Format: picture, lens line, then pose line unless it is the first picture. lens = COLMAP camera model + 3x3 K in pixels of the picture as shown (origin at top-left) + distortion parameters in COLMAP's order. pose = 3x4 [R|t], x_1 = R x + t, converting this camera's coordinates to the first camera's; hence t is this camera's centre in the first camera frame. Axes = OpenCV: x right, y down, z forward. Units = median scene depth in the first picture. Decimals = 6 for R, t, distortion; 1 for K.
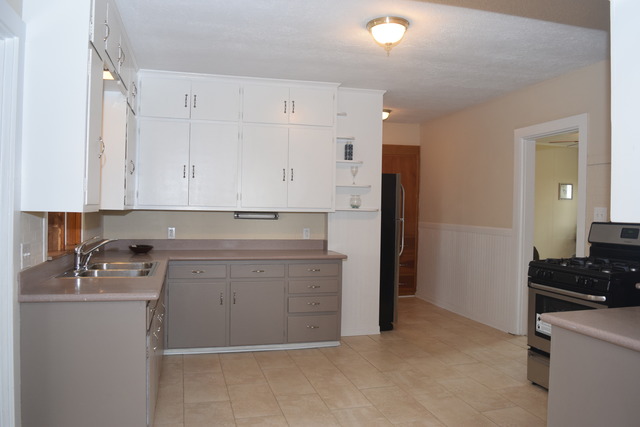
lens RADIAL K [[511.8, 0, 320.0], [0, 511.8, 213.5], [0, 0, 1]] dist [-0.070777, 0.000926]
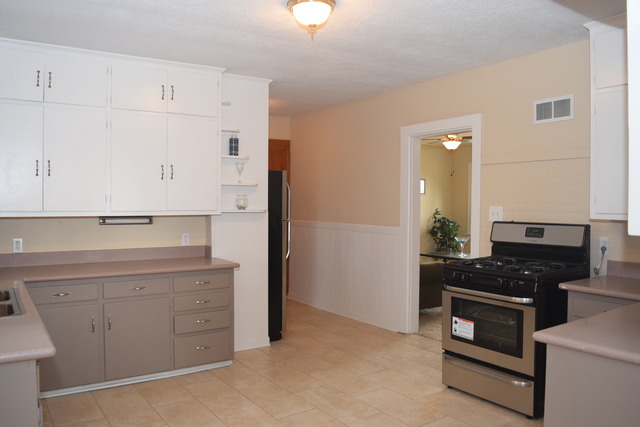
lens RADIAL K [[511.8, 0, 320.0], [0, 511.8, 213.5], [0, 0, 1]] dist [-0.070777, 0.000926]
pose [[0.945185, -0.020174, 0.325912, -0.102604], [0.015281, 0.999729, 0.017567, -0.018374], [-0.326178, -0.011623, 0.945237, 0.117909]]
